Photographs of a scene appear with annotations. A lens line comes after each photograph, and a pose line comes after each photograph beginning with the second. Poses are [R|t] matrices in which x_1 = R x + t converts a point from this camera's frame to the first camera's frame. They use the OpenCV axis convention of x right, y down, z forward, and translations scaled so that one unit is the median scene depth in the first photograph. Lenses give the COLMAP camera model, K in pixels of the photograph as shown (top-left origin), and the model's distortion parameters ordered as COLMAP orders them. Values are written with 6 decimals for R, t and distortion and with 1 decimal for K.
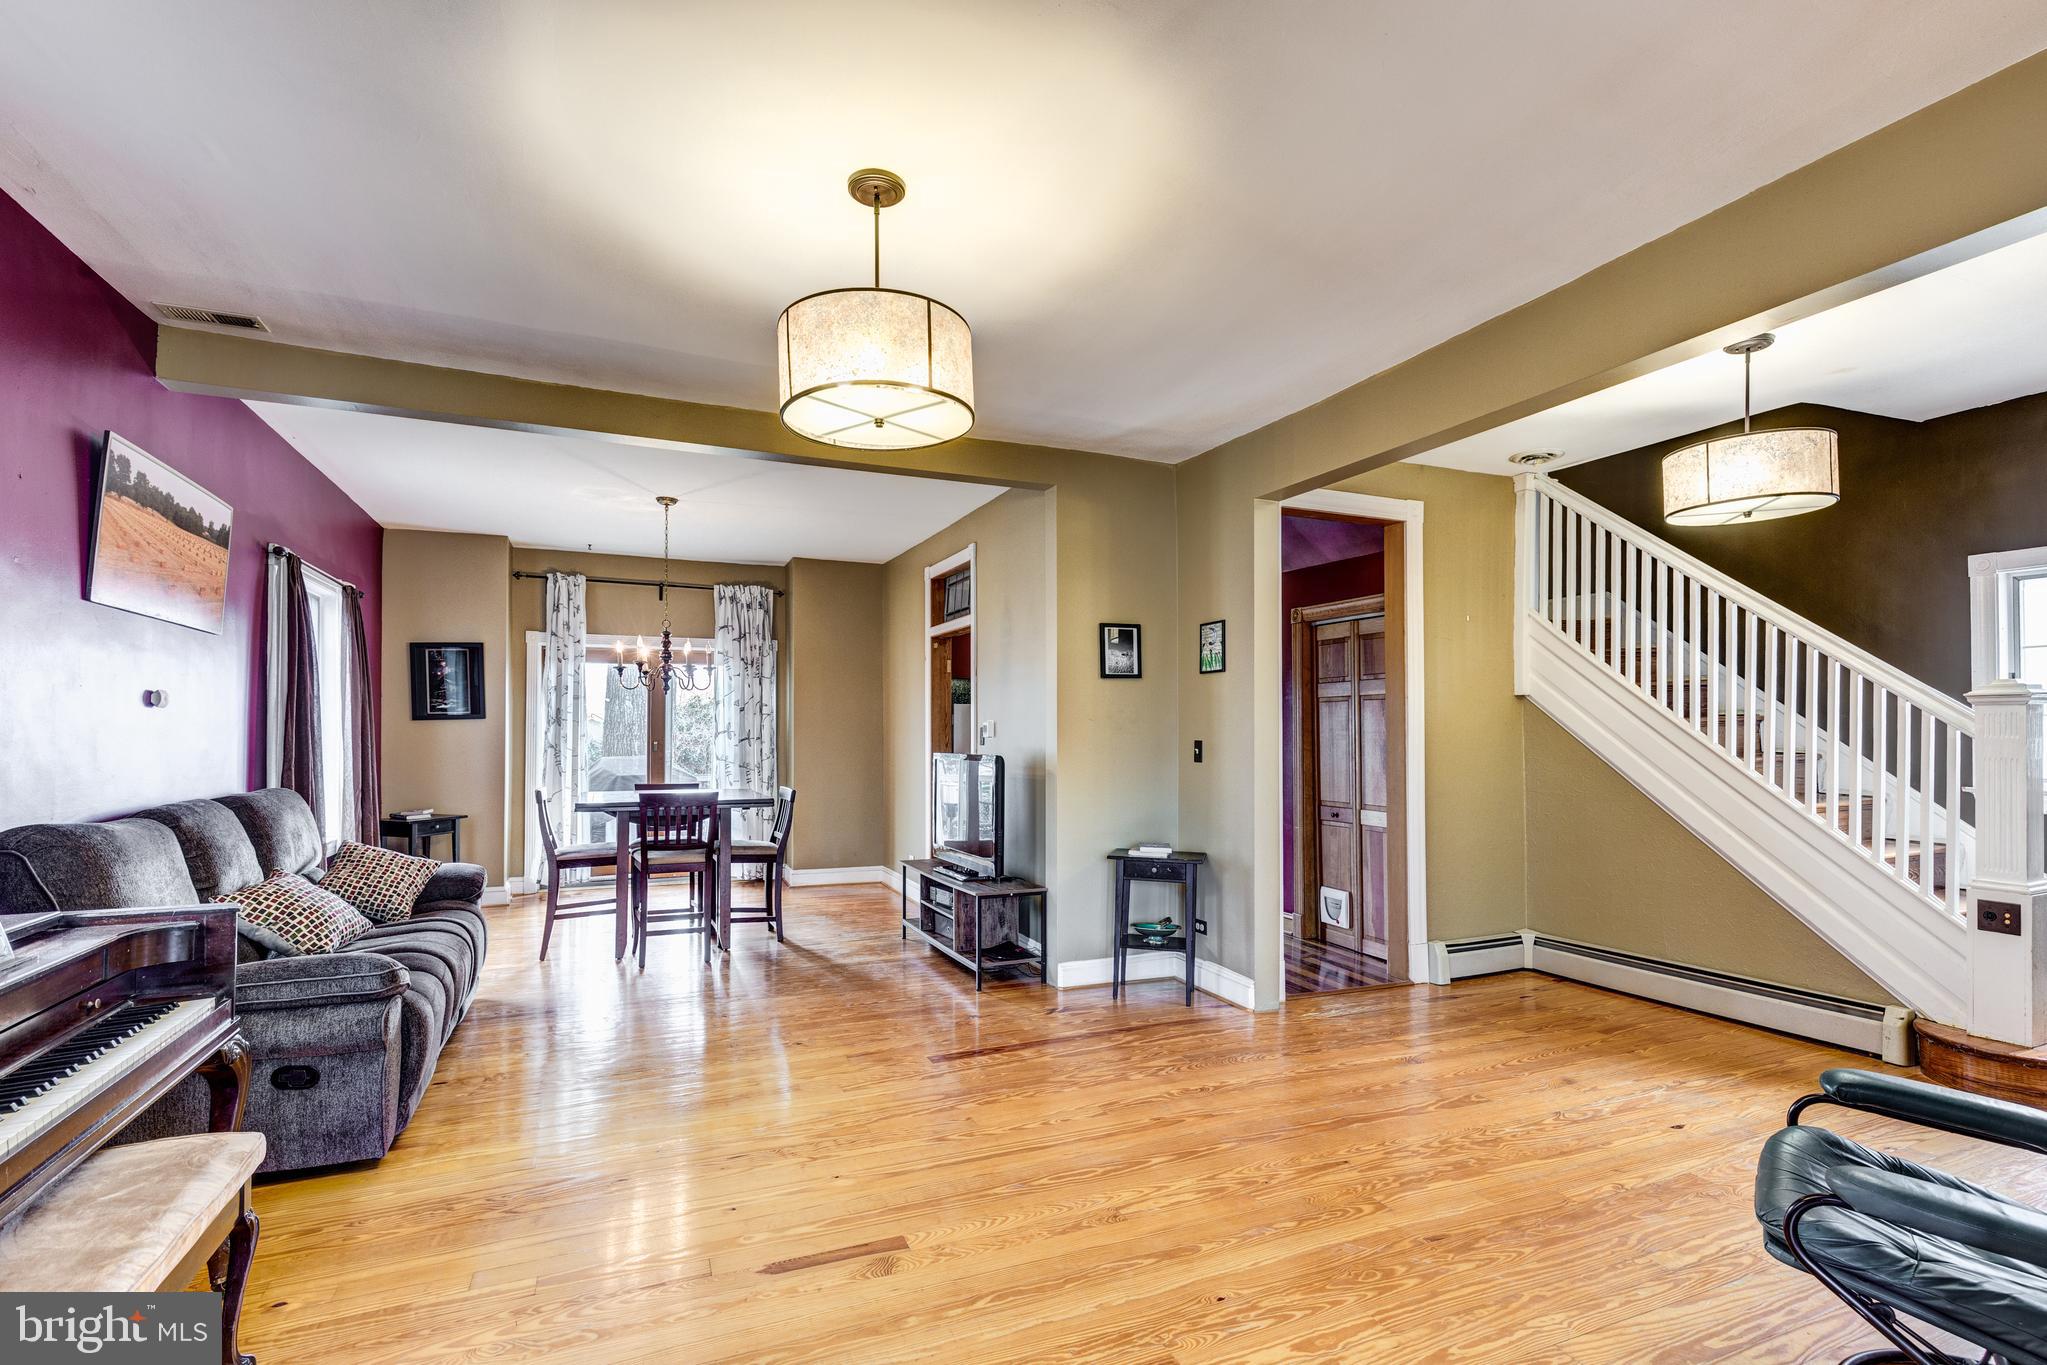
lens RADIAL K [[927.5, 0, 1016.4], [0, 927.5, 720.8], [0, 0, 1]] dist [0.008920, -0.002193]
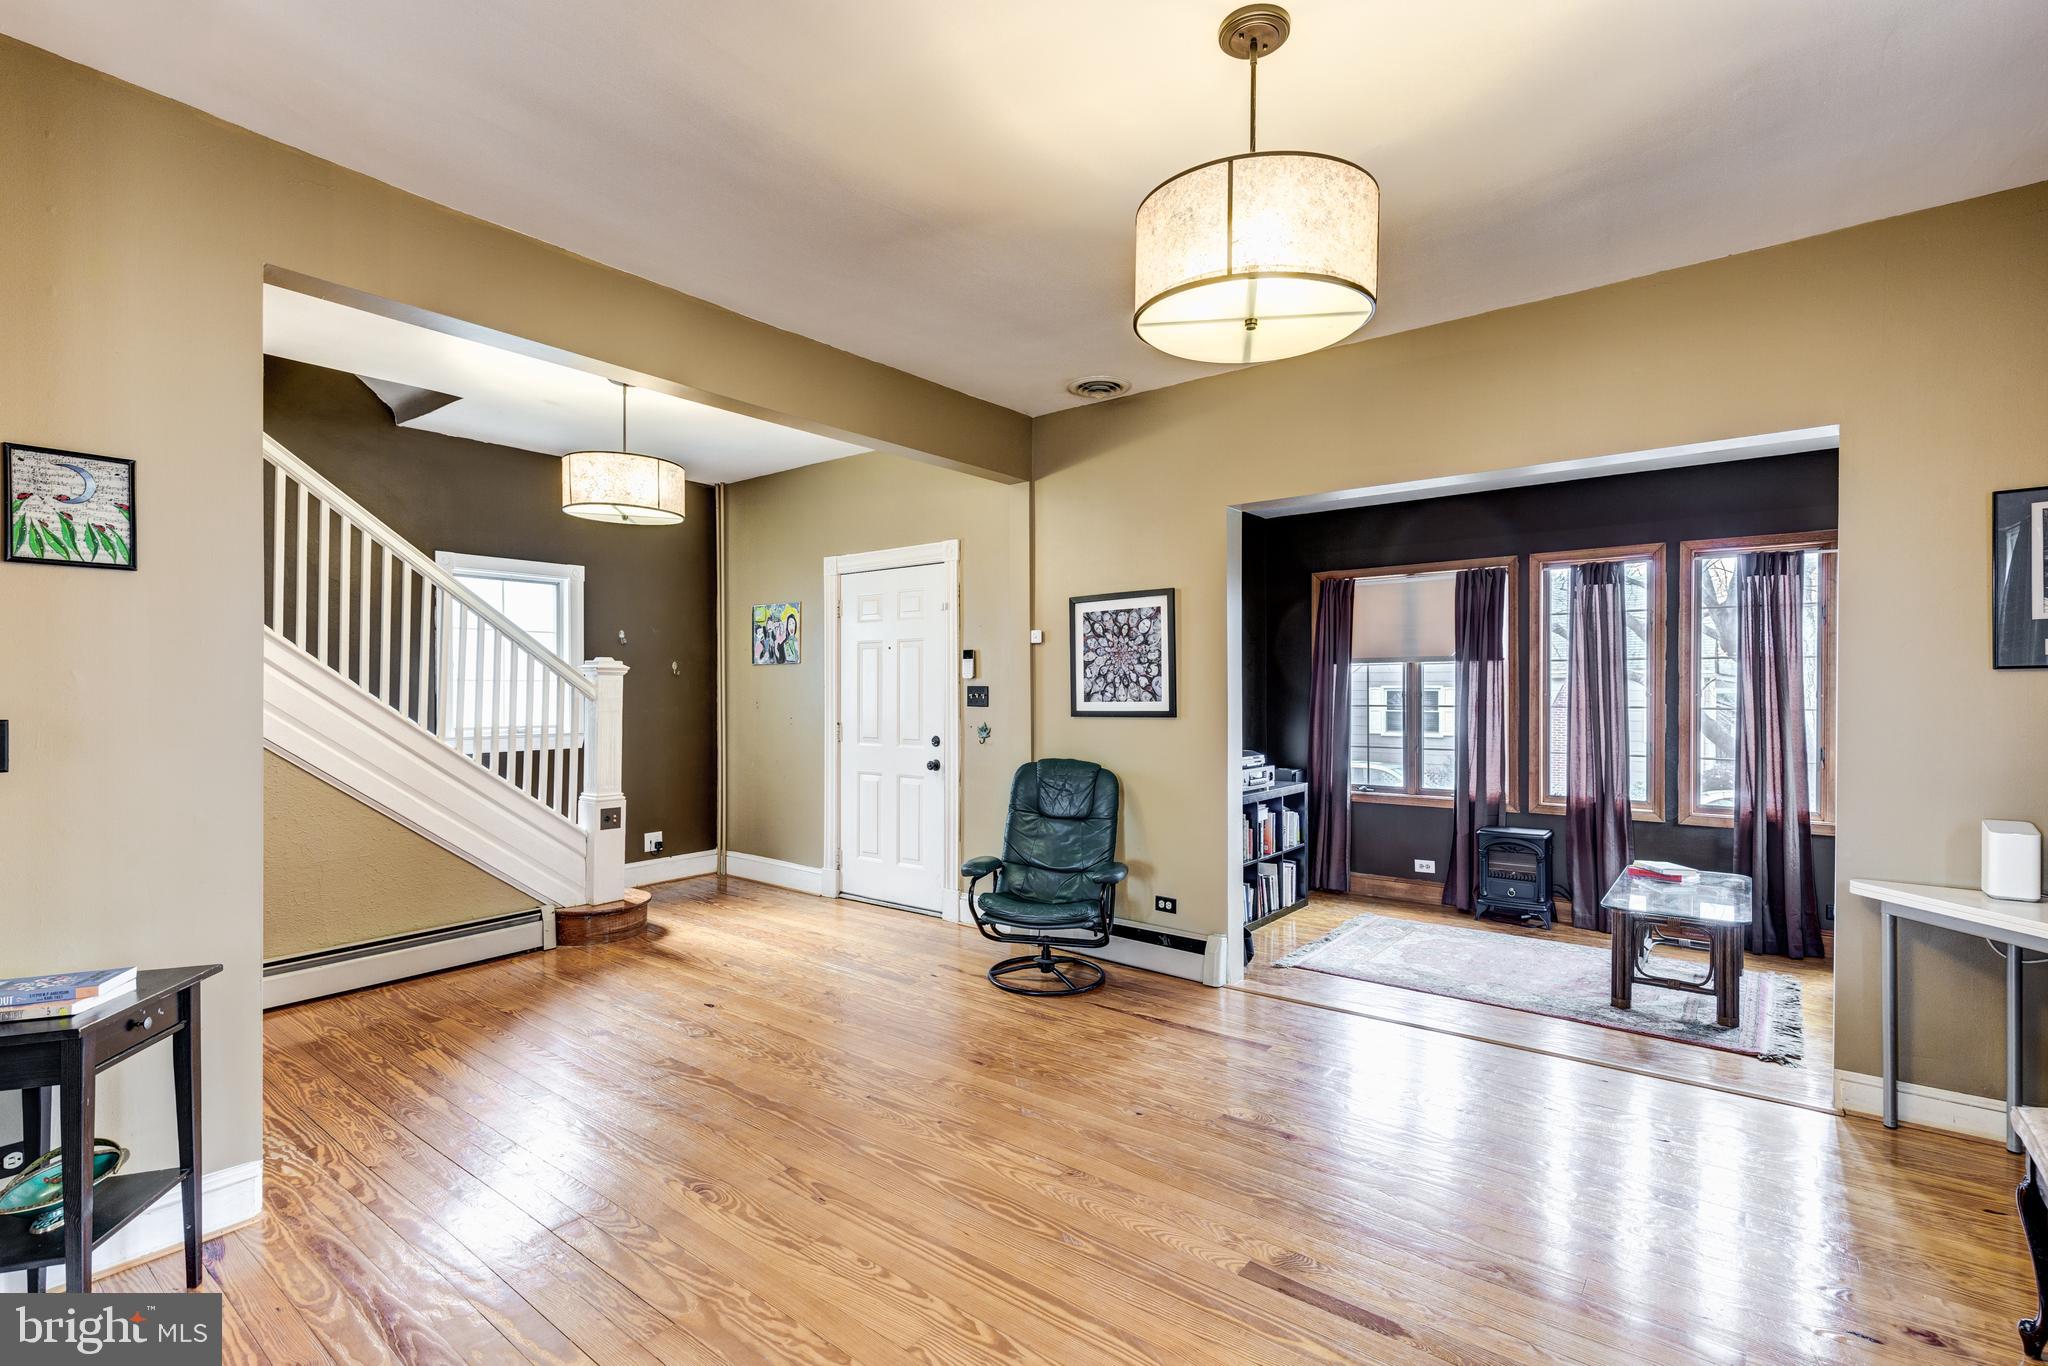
lens RADIAL K [[928.0, 0, 1024.1], [0, 928.0, 692.4], [0, 0, 1]] dist [0.008920, -0.002193]
pose [[-0.488306, -0.001312, 0.872672, -0.278549], [-0.011479, 0.999922, -0.004919, 0.003861], [-0.872597, -0.012420, -0.488283, 0.568340]]
